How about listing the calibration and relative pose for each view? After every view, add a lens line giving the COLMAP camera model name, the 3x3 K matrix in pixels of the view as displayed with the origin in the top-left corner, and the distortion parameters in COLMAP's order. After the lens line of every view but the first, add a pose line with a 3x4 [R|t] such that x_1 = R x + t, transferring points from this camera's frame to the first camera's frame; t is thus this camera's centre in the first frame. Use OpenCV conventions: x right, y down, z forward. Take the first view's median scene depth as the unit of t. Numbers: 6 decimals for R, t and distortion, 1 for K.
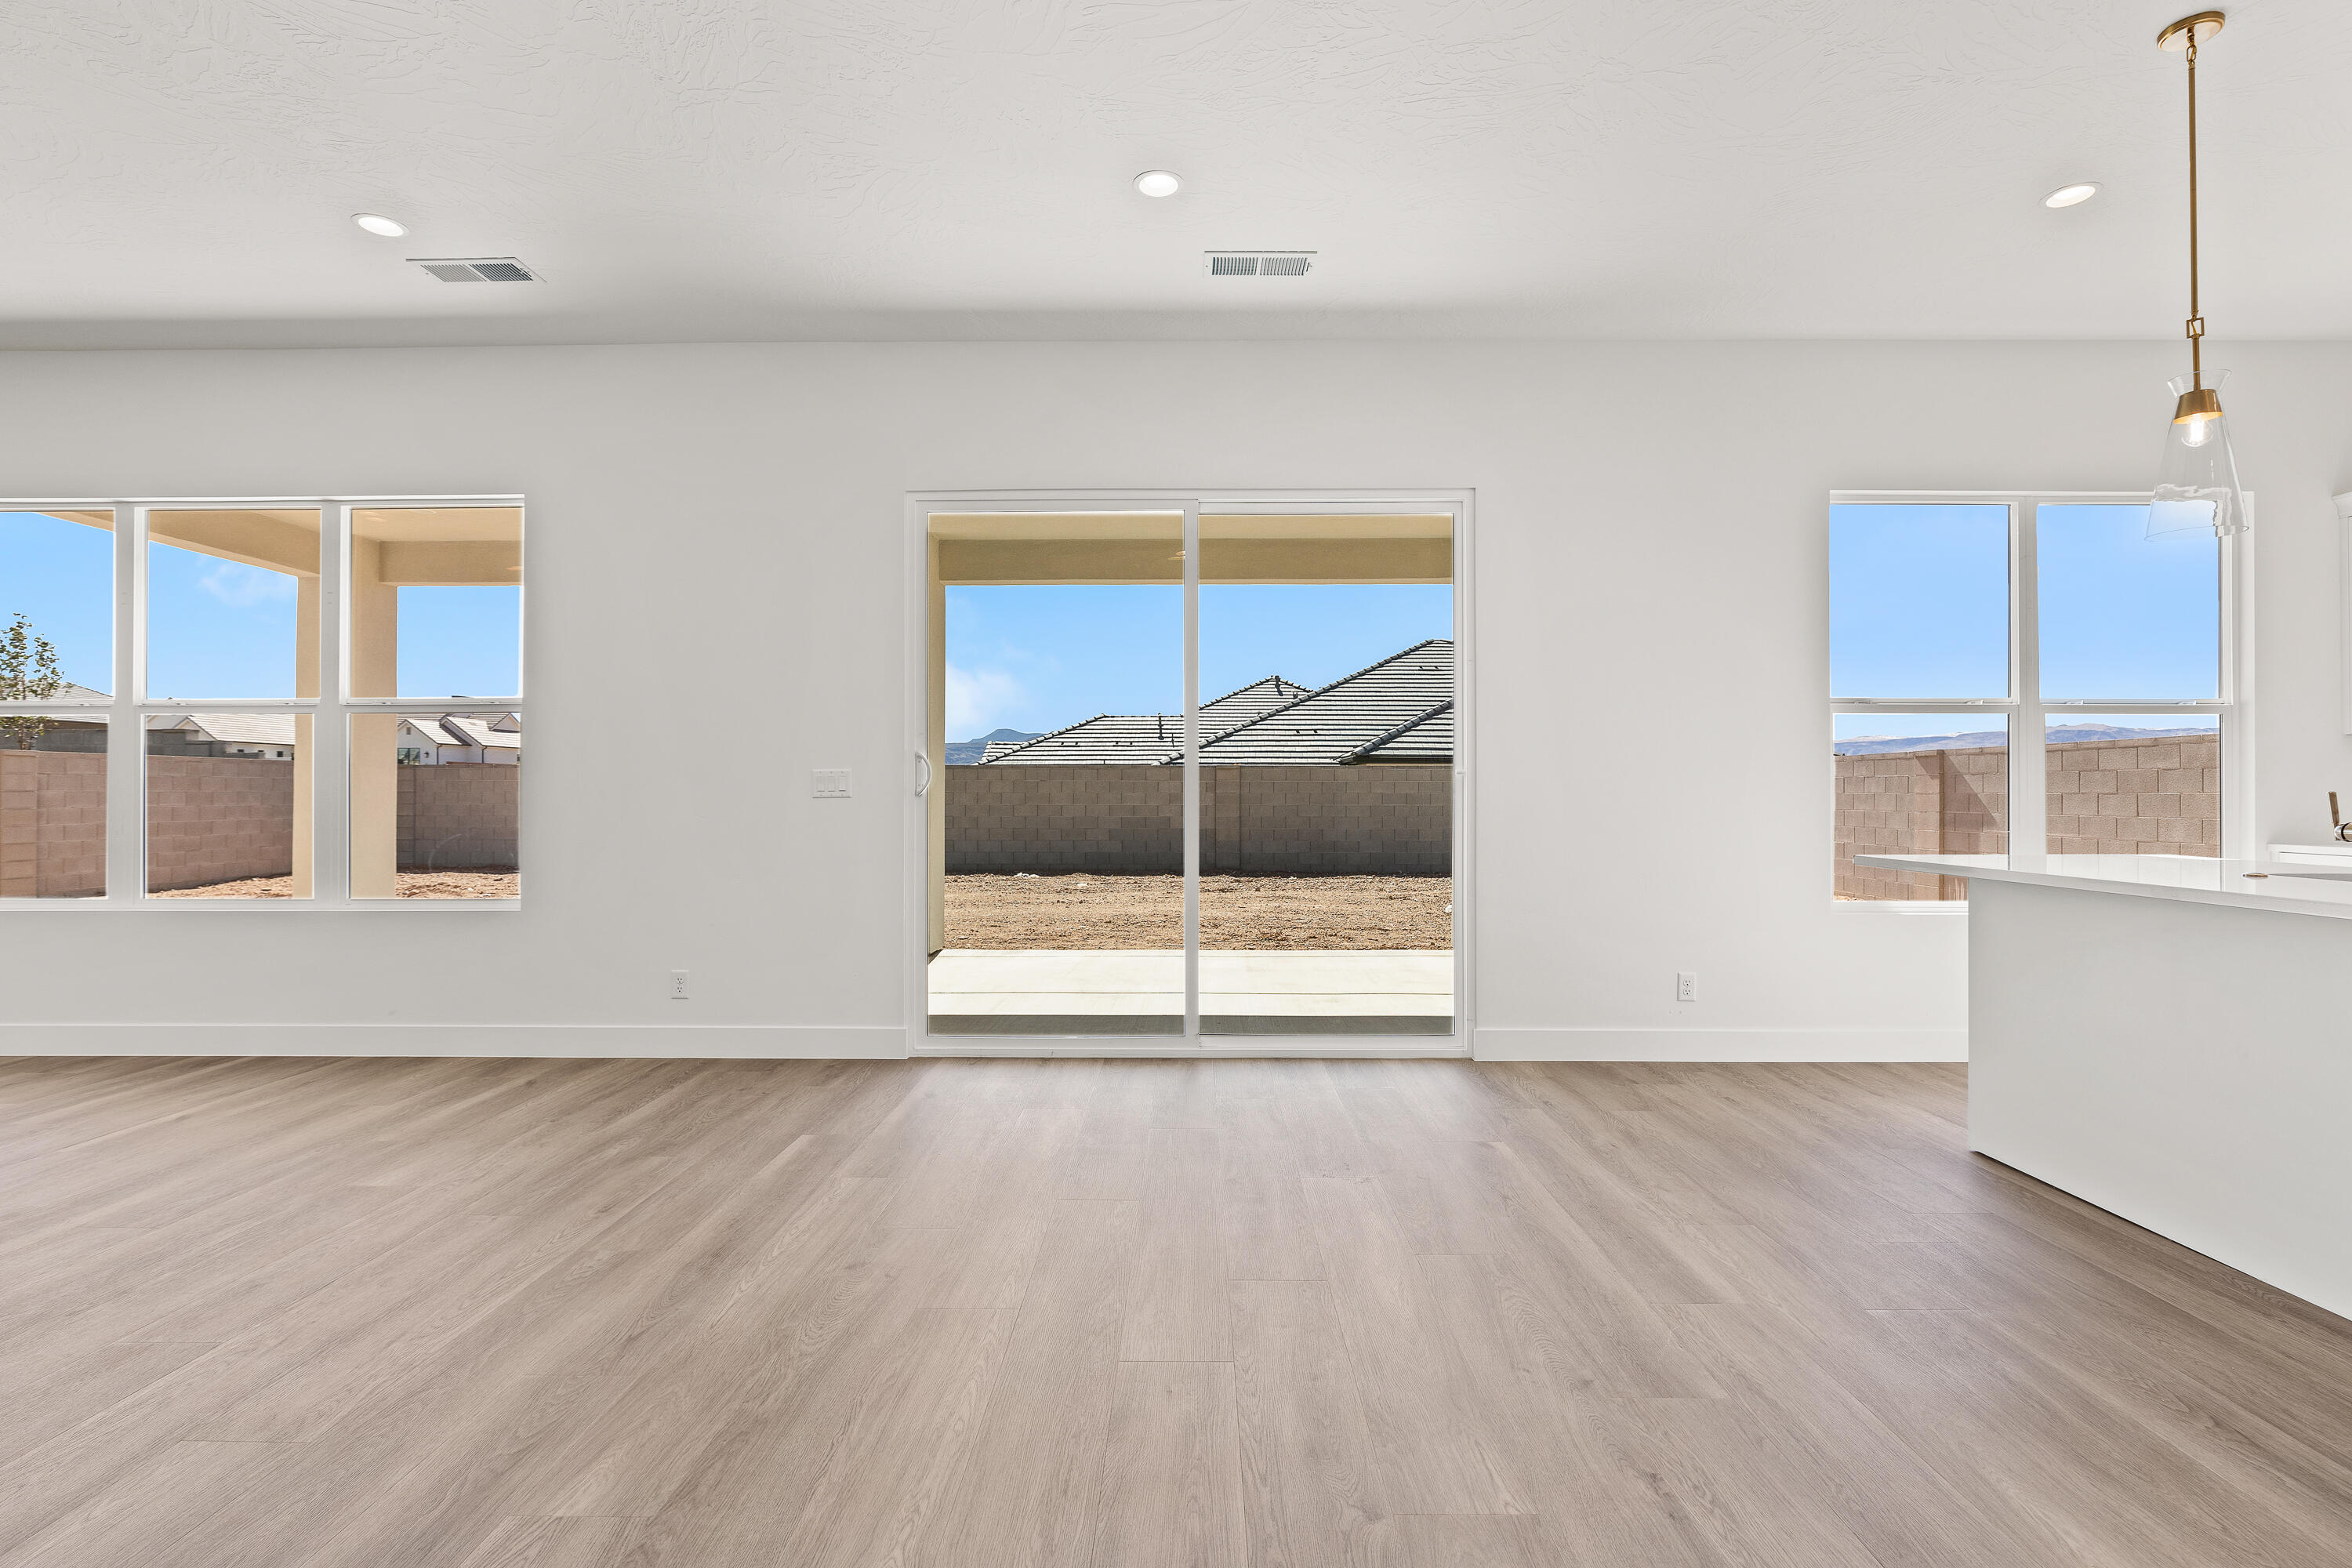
lens RADIAL K [[1103.7, 0, 1172.2], [0, 1103.7, 781.4], [0, 0, 1]] dist [-0.004596, 0.000551]
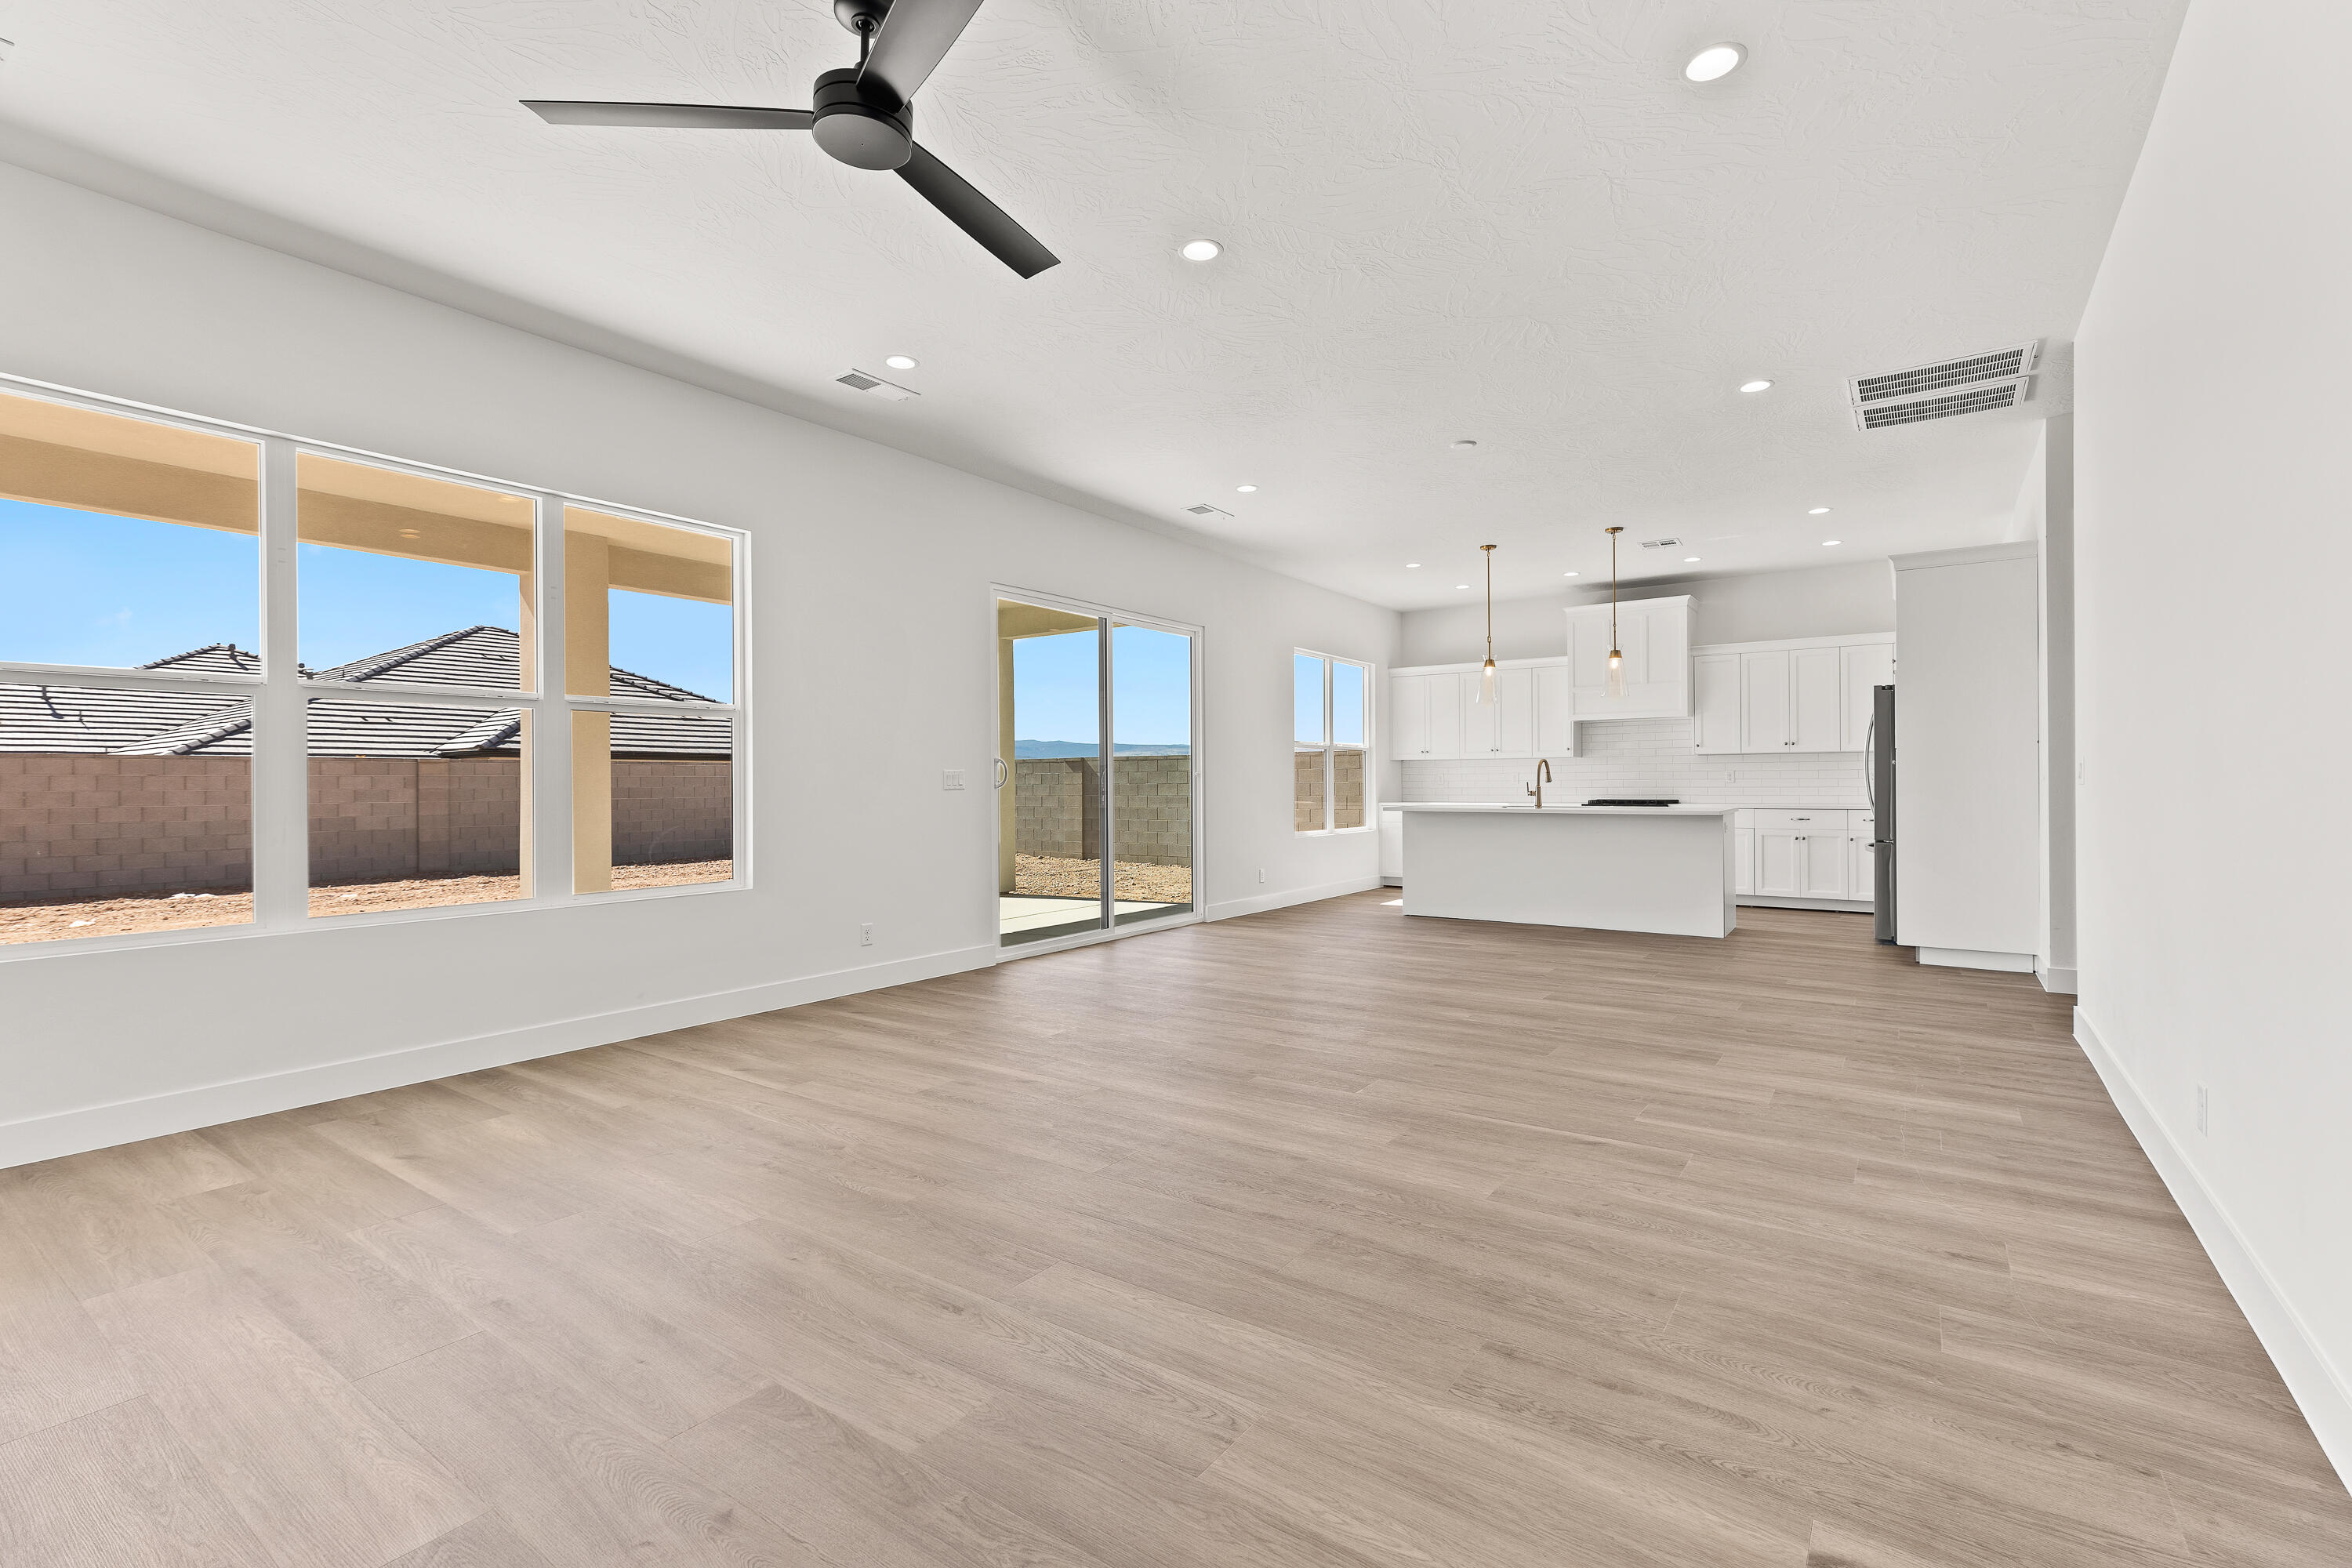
lens RADIAL K [[1064.8, 0, 1175.2], [0, 1064.8, 785.5], [0, 0, 1]] dist [0.002114, -0.000027]
pose [[0.554889, -0.006570, 0.831899, -0.658099], [-0.001120, 0.999962, 0.008644, -0.001213], [-0.831924, -0.005728, 0.554860, 0.003042]]
